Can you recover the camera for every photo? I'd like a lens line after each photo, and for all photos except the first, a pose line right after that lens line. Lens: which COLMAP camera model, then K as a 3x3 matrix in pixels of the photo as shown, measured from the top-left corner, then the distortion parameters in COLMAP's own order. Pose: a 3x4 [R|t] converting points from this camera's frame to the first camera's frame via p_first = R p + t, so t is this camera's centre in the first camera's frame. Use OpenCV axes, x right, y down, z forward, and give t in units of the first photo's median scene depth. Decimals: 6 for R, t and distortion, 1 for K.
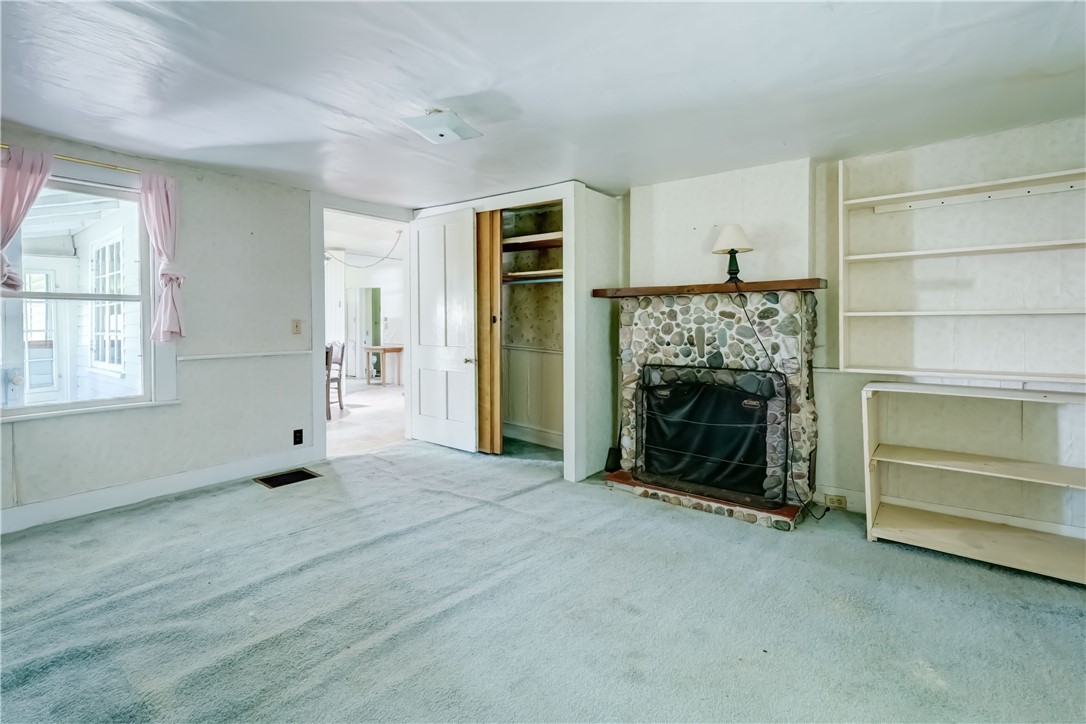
lens RADIAL K [[507.6, 0, 542.4], [0, 507.6, 329.9], [0, 0, 1]] dist [-0.002248, 0.000634]
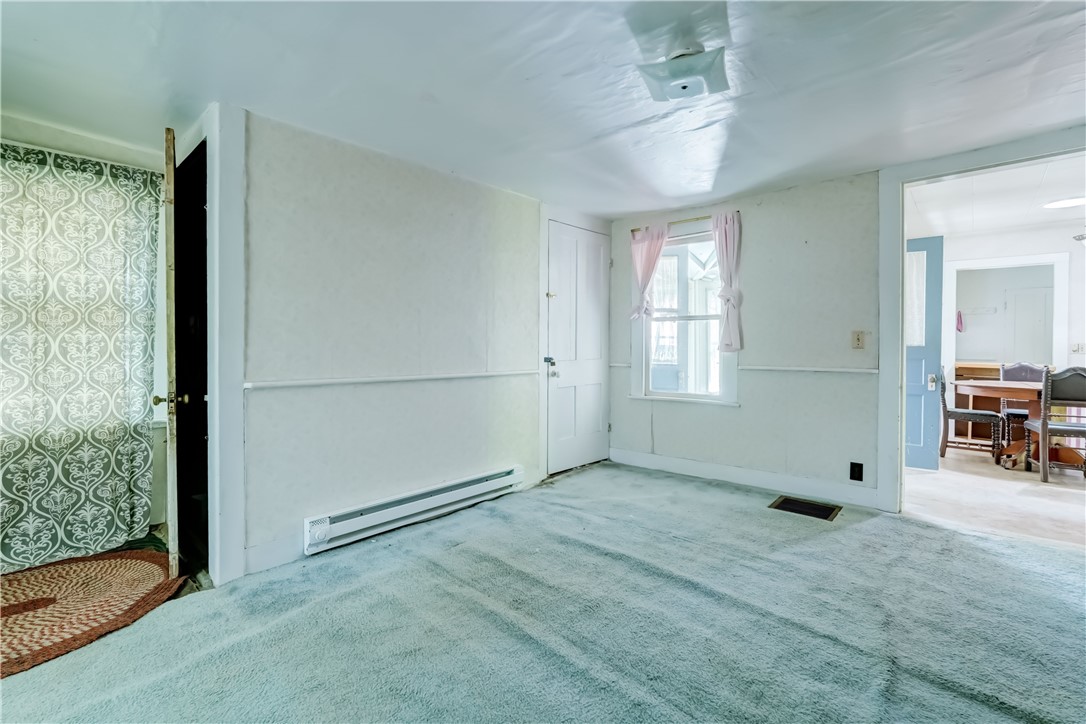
lens RADIAL K [[490.9, 0, 548.3], [0, 490.9, 344.3], [0, 0, 1]] dist [0.000053, 0.000385]
pose [[-0.054055, 0.006363, -0.998518, 0.433180], [-0.012488, 0.999897, 0.007048, 0.001843], [0.998460, 0.012851, -0.053970, 0.653636]]
